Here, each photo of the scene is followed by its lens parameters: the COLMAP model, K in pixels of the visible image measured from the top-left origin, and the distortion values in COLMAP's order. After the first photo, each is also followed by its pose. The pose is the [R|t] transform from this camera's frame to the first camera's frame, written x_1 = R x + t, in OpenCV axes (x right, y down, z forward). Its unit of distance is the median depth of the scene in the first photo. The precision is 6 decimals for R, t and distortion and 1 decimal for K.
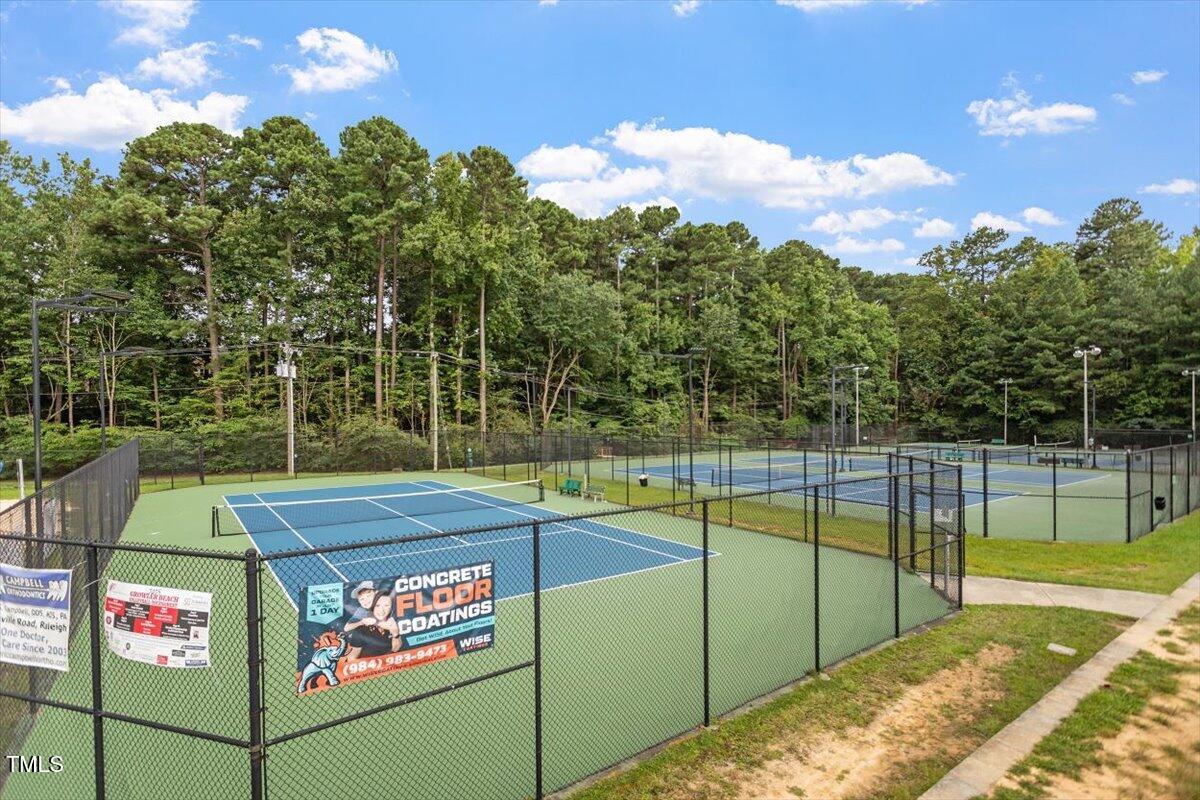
lens RADIAL K [[545.3, 0, 600.3], [0, 545.3, 425.1], [0, 0, 1]] dist [0.000260, -0.000102]
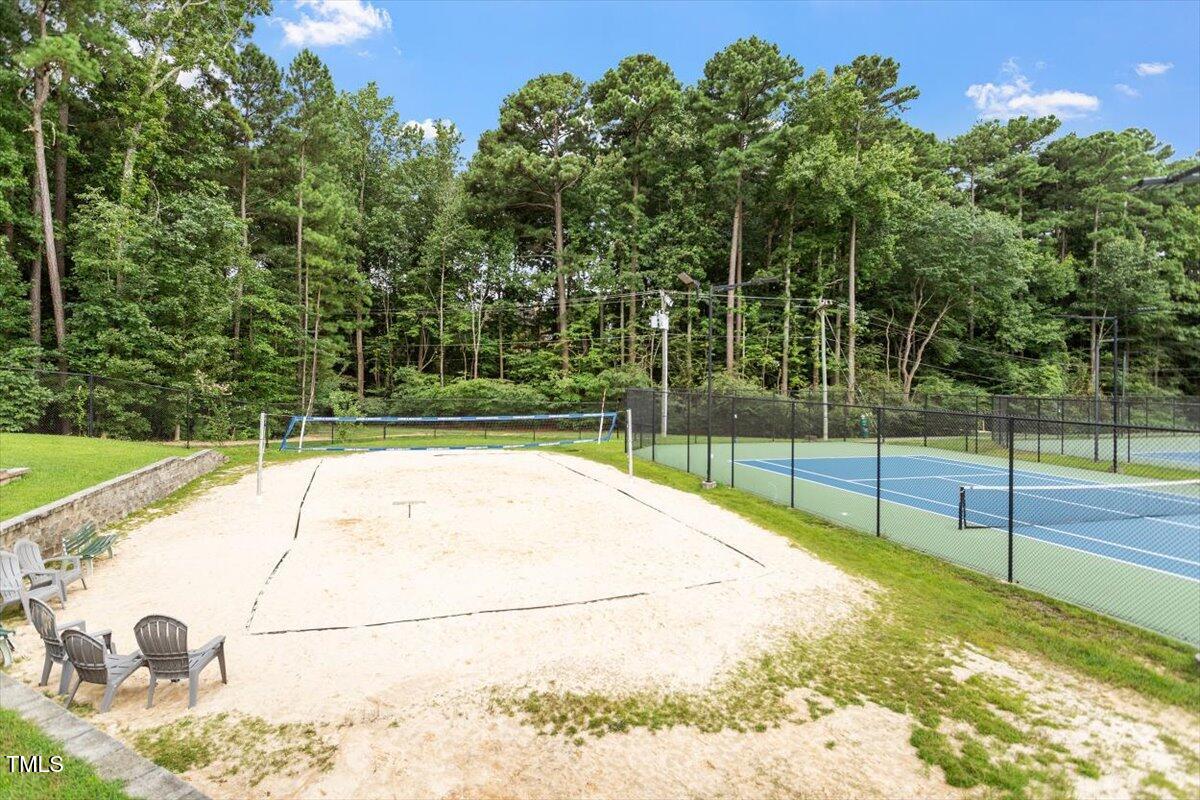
lens RADIAL K [[572.4, 0, 602.8], [0, 572.4, 382.4], [0, 0, 1]] dist [0.000735, 0.000076]
pose [[0.953007, 0.025993, -0.301832, -0.315891], [-0.029603, 0.999534, -0.007391, 0.010229], [0.301500, 0.015978, 0.953332, 0.044786]]
